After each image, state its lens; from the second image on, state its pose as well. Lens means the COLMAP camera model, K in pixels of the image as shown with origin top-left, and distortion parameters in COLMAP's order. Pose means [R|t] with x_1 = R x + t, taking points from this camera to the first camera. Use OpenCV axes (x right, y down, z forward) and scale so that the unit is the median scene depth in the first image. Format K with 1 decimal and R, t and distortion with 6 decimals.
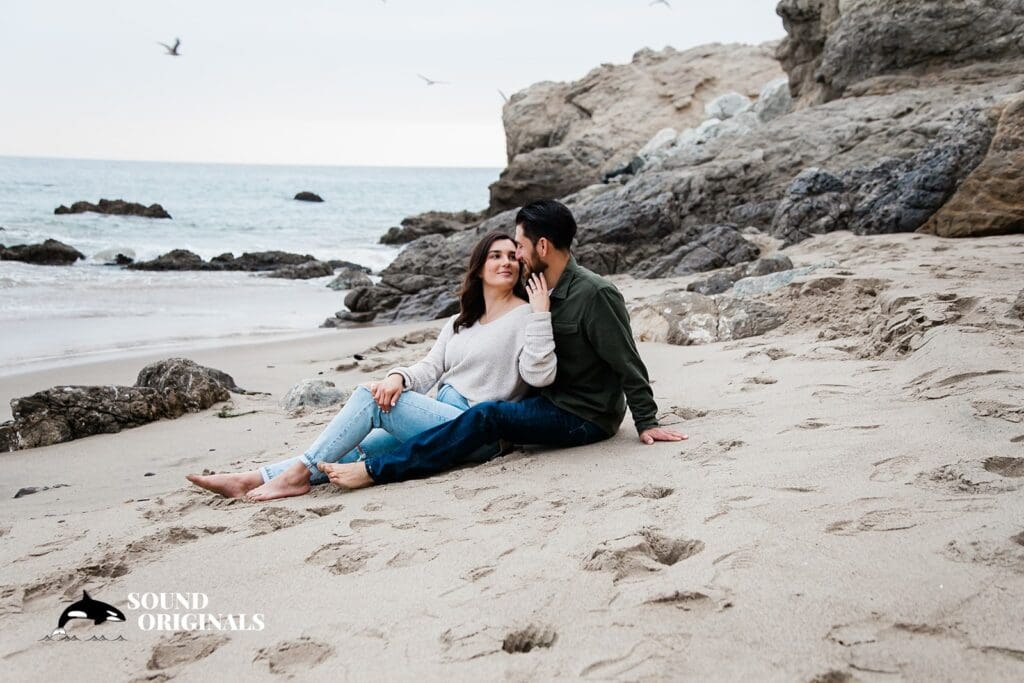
lens RADIAL K [[1345.2, 0, 503.8], [0, 1345.2, 365.3], [0, 0, 1]] dist [0.355170, 0.554475]
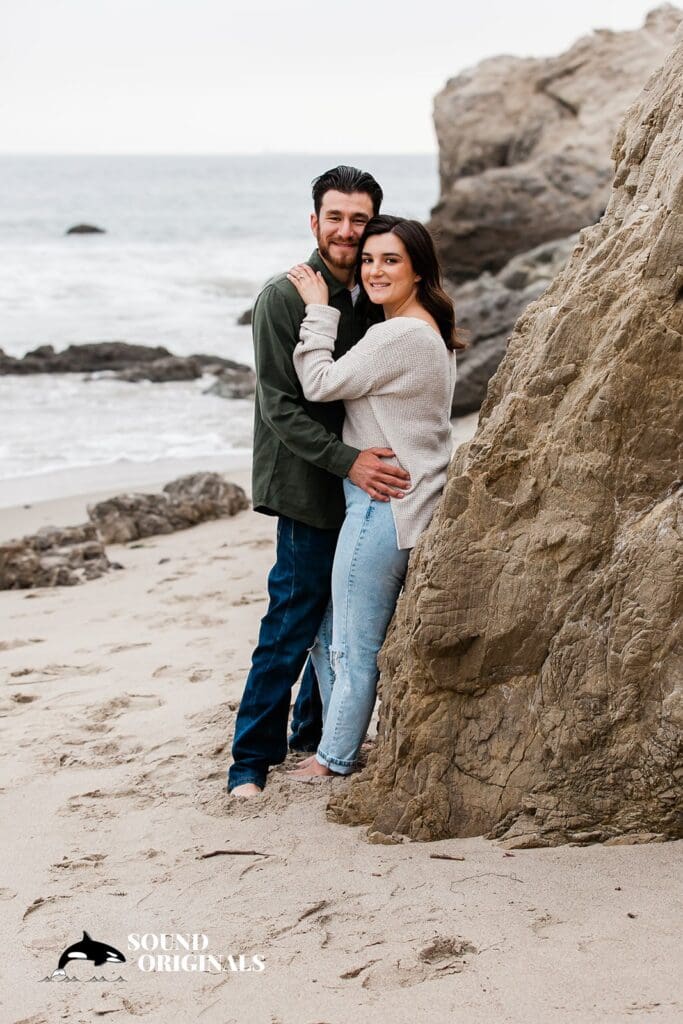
lens RADIAL K [[2842.7, 0, 254.9], [0, 2842.7, 515.9], [0, 0, 1]] dist [0.442059, -1.505404]
pose [[0.998909, 0.000590, -0.046690, -0.029325], [-0.001023, 0.999957, -0.009240, 0.017432], [0.046682, 0.009277, 0.998867, -0.434672]]
